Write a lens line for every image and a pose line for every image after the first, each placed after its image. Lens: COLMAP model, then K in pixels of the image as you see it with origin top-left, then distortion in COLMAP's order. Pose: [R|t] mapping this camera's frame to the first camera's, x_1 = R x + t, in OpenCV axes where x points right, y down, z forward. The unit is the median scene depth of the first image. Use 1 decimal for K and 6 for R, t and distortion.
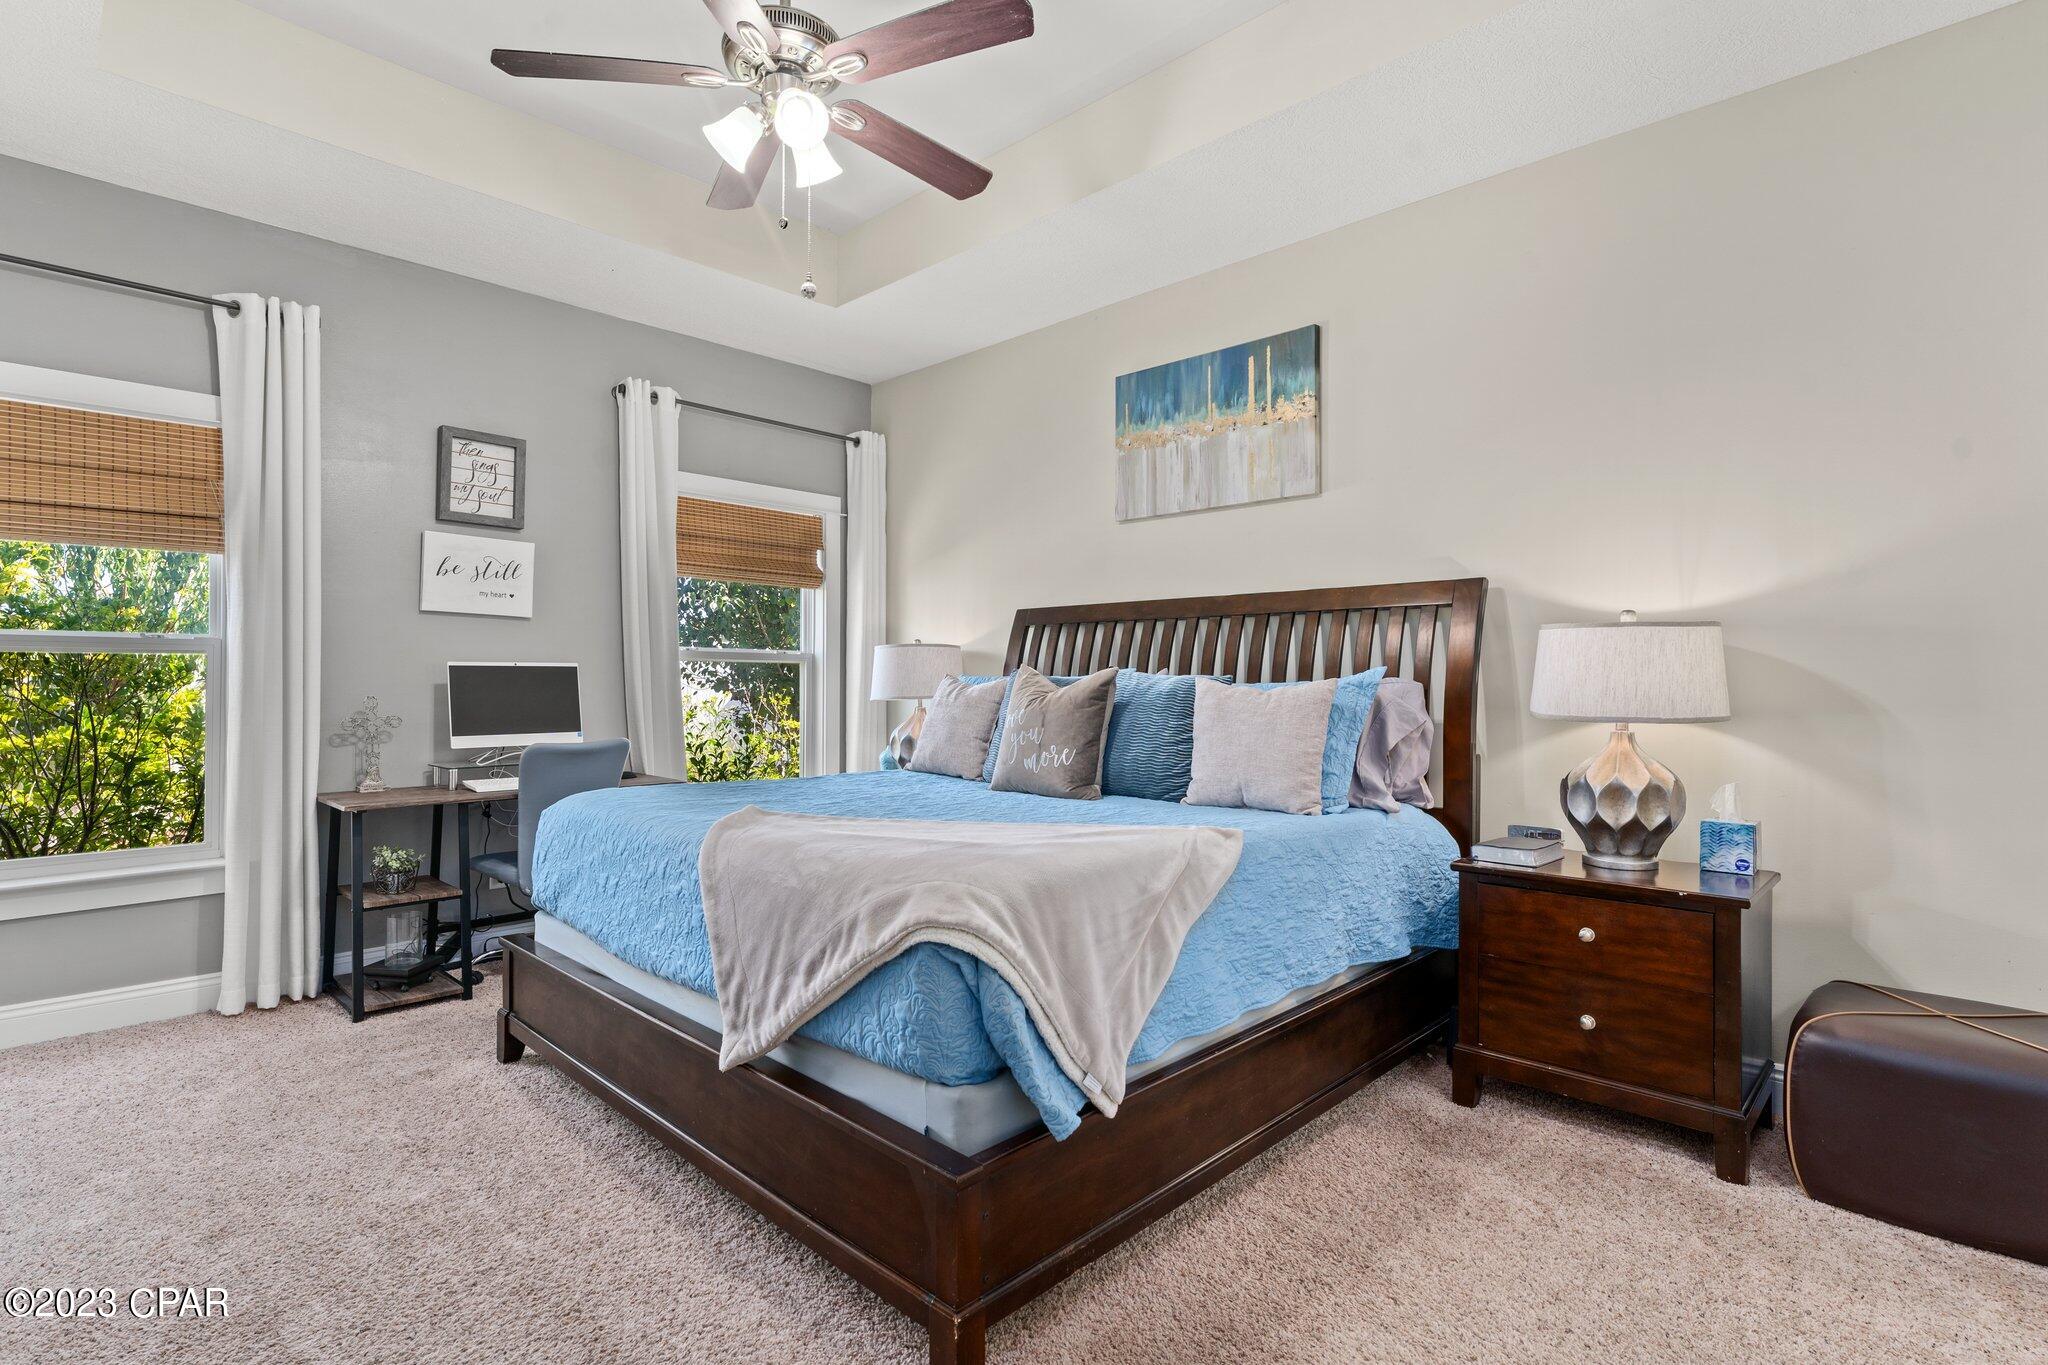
lens RADIAL K [[986.3, 0, 1020.6], [0, 986.3, 677.8], [0, 0, 1]] dist [-0.005810, -0.000887]
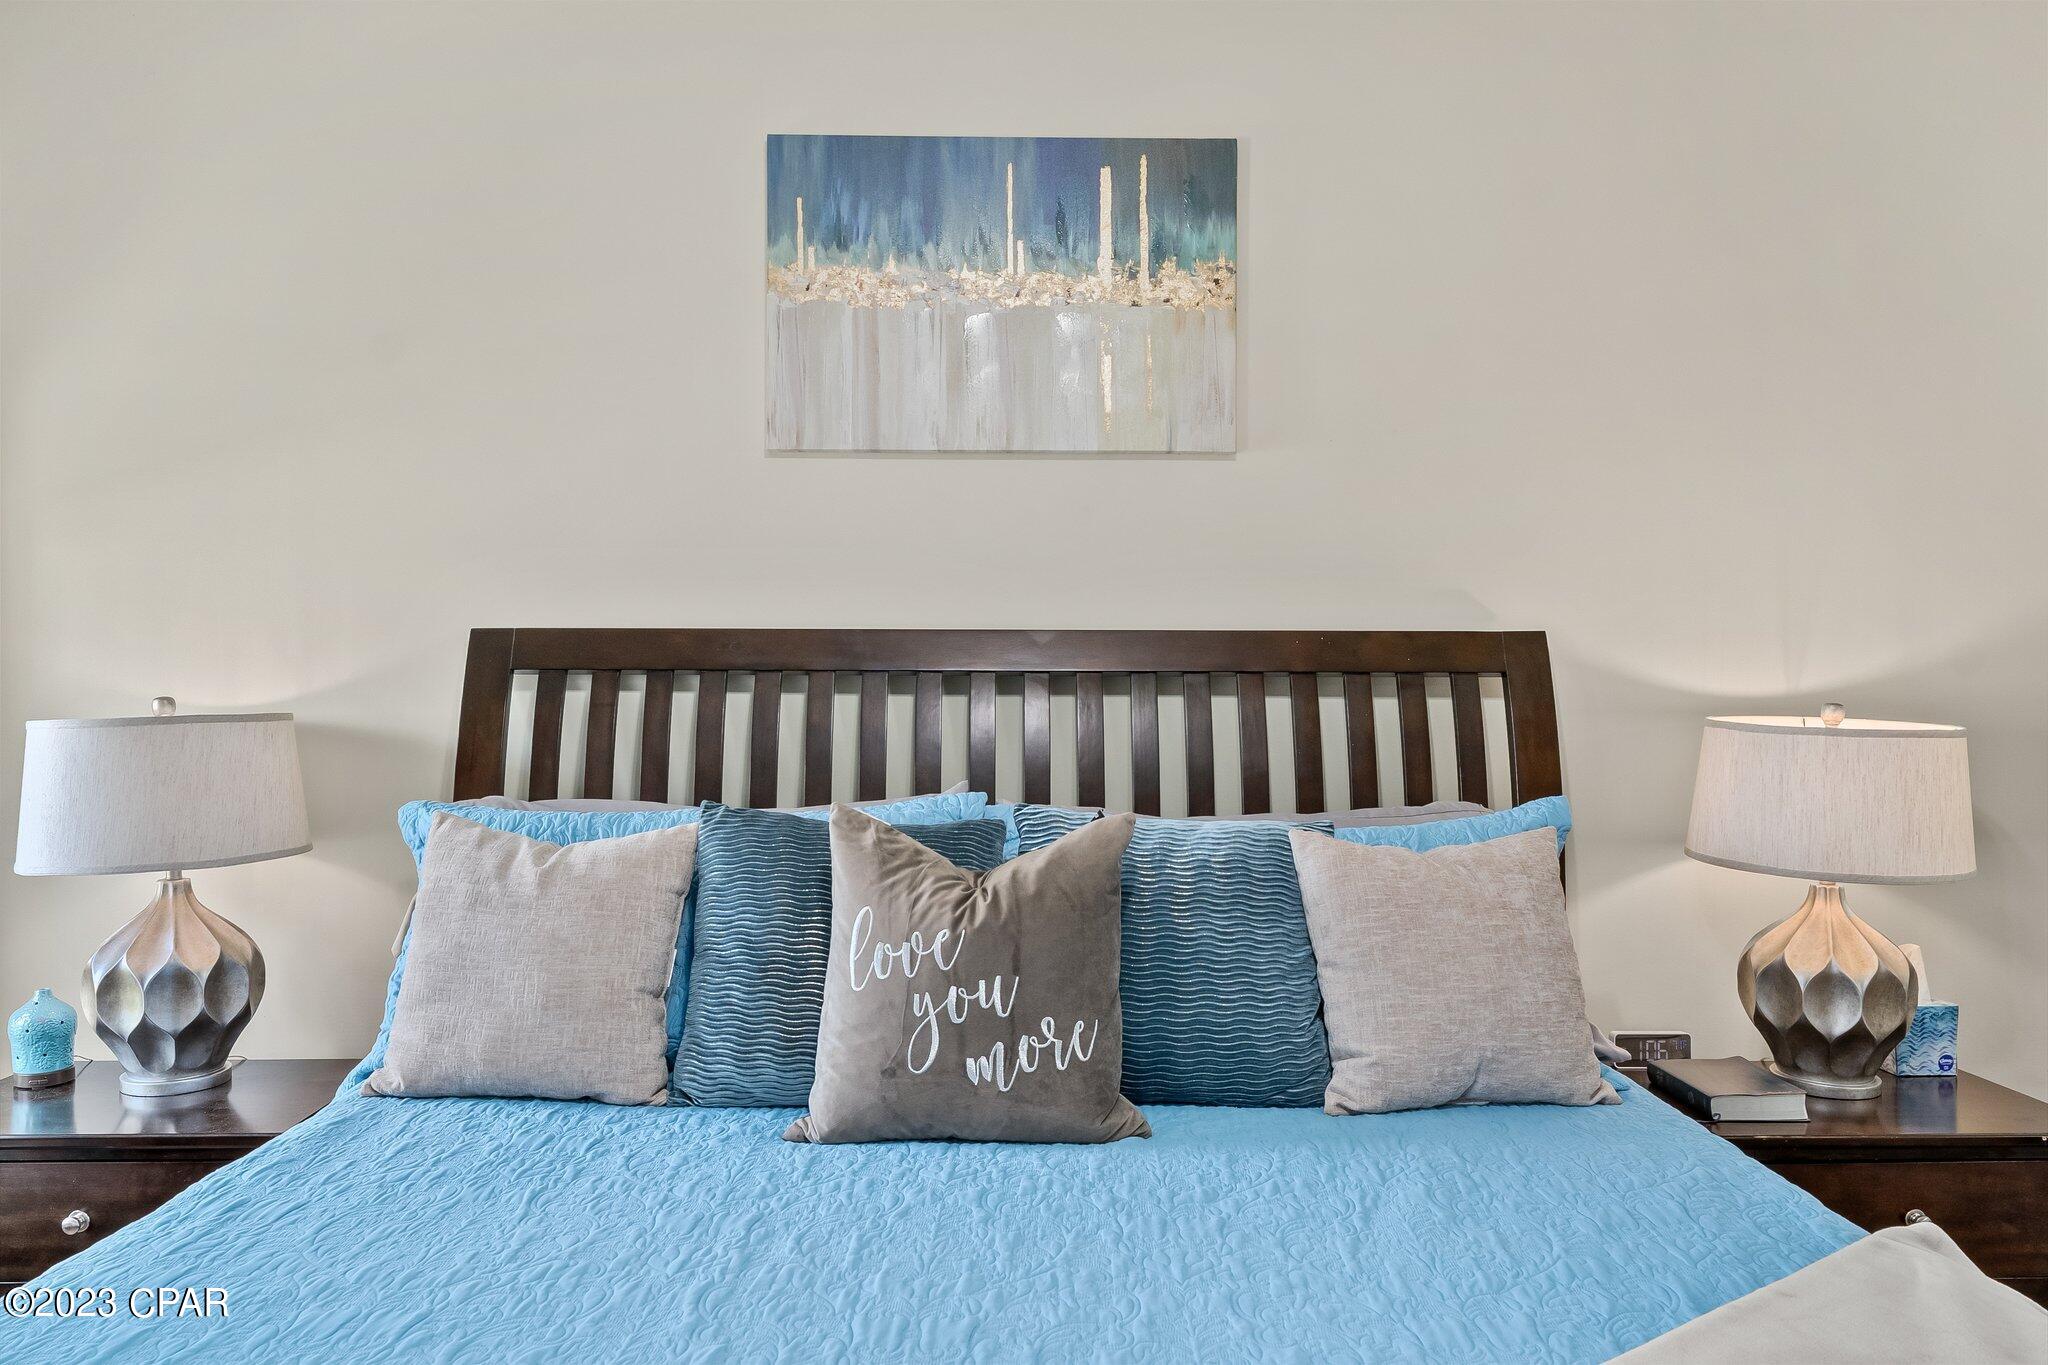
lens RADIAL K [[1456.2, 0, 1022.7], [0, 1456.2, 694.8], [0, 0, 1]] dist [-0.018562, -0.007594]
pose [[0.710362, -0.000542, 0.703836, -0.333222], [-0.003428, 0.999985, 0.004231, -0.055609], [-0.703828, -0.005418, 0.710350, 0.499921]]
